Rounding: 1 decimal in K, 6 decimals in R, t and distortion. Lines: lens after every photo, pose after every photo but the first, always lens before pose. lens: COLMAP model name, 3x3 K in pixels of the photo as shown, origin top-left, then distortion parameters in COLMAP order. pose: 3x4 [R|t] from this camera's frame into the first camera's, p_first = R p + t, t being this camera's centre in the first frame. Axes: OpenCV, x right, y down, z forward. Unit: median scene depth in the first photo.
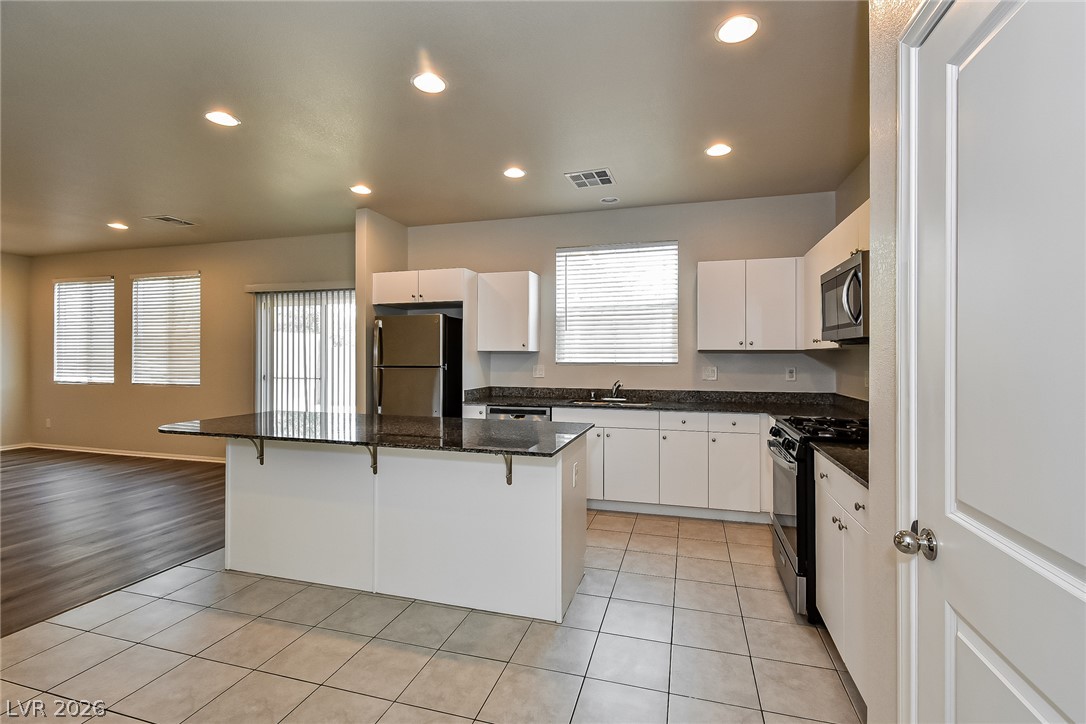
lens RADIAL K [[477.4, 0, 547.7], [0, 477.4, 354.3], [0, 0, 1]] dist [0.007858, -0.002550]
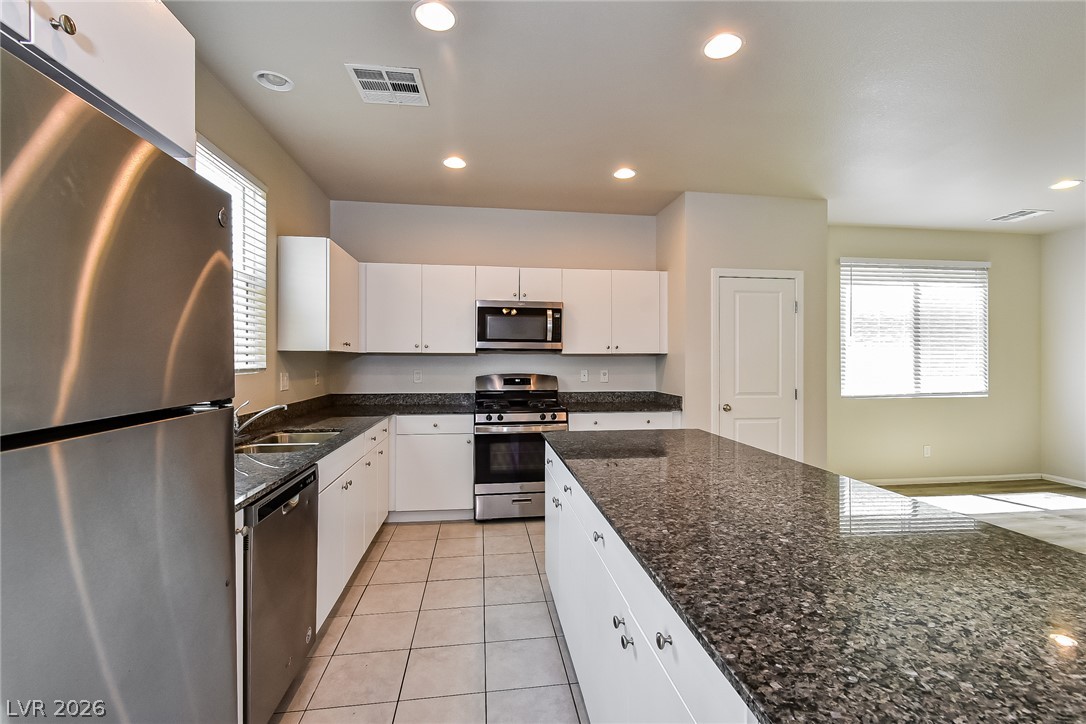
lens RADIAL K [[477.4, 0, 548.9], [0, 477.4, 364.9], [0, 0, 1]] dist [0.007858, -0.002550]
pose [[-0.401884, -0.005912, 0.915671, -0.490686], [-0.001448, 0.999982, 0.005821, 0.007675], [-0.915689, 0.001014, -0.401886, 0.887543]]
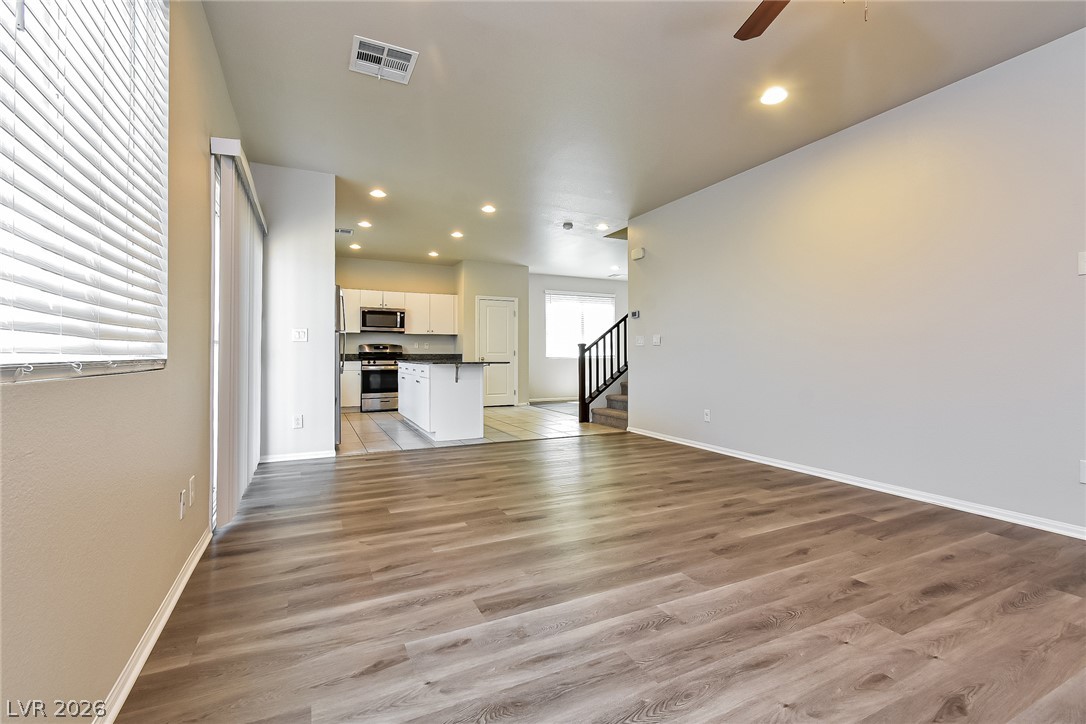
lens RADIAL K [[477.4, 0, 542.7], [0, 477.4, 357.1], [0, 0, 1]] dist [0.007858, -0.002550]
pose [[-0.666697, -0.007840, 0.745288, -1.385026], [-0.004904, 0.999969, 0.006133, 0.067296], [-0.745313, 0.000434, -0.666715, 1.323826]]
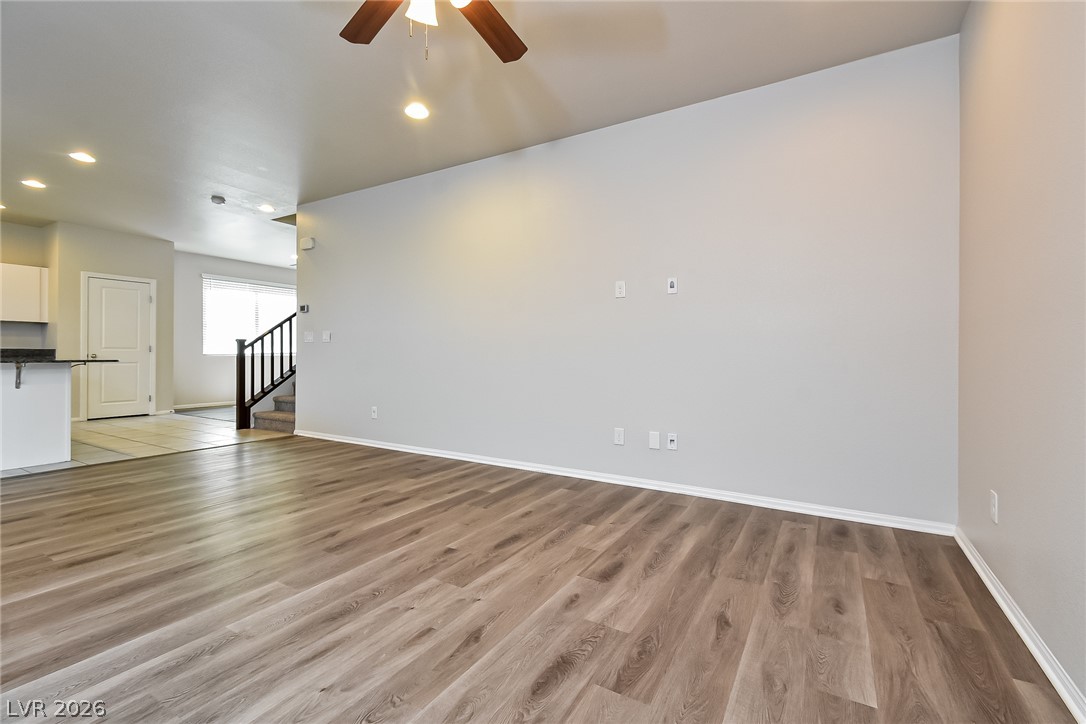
lens RADIAL K [[477.4, 0, 539.7], [0, 477.4, 351.1], [0, 0, 1]] dist [0.007858, -0.002550]
pose [[-0.964463, -0.007592, 0.264107, -1.479226], [-0.009972, 0.999921, -0.007669, 0.069992], [-0.264028, -0.010030, -0.964463, 1.272238]]
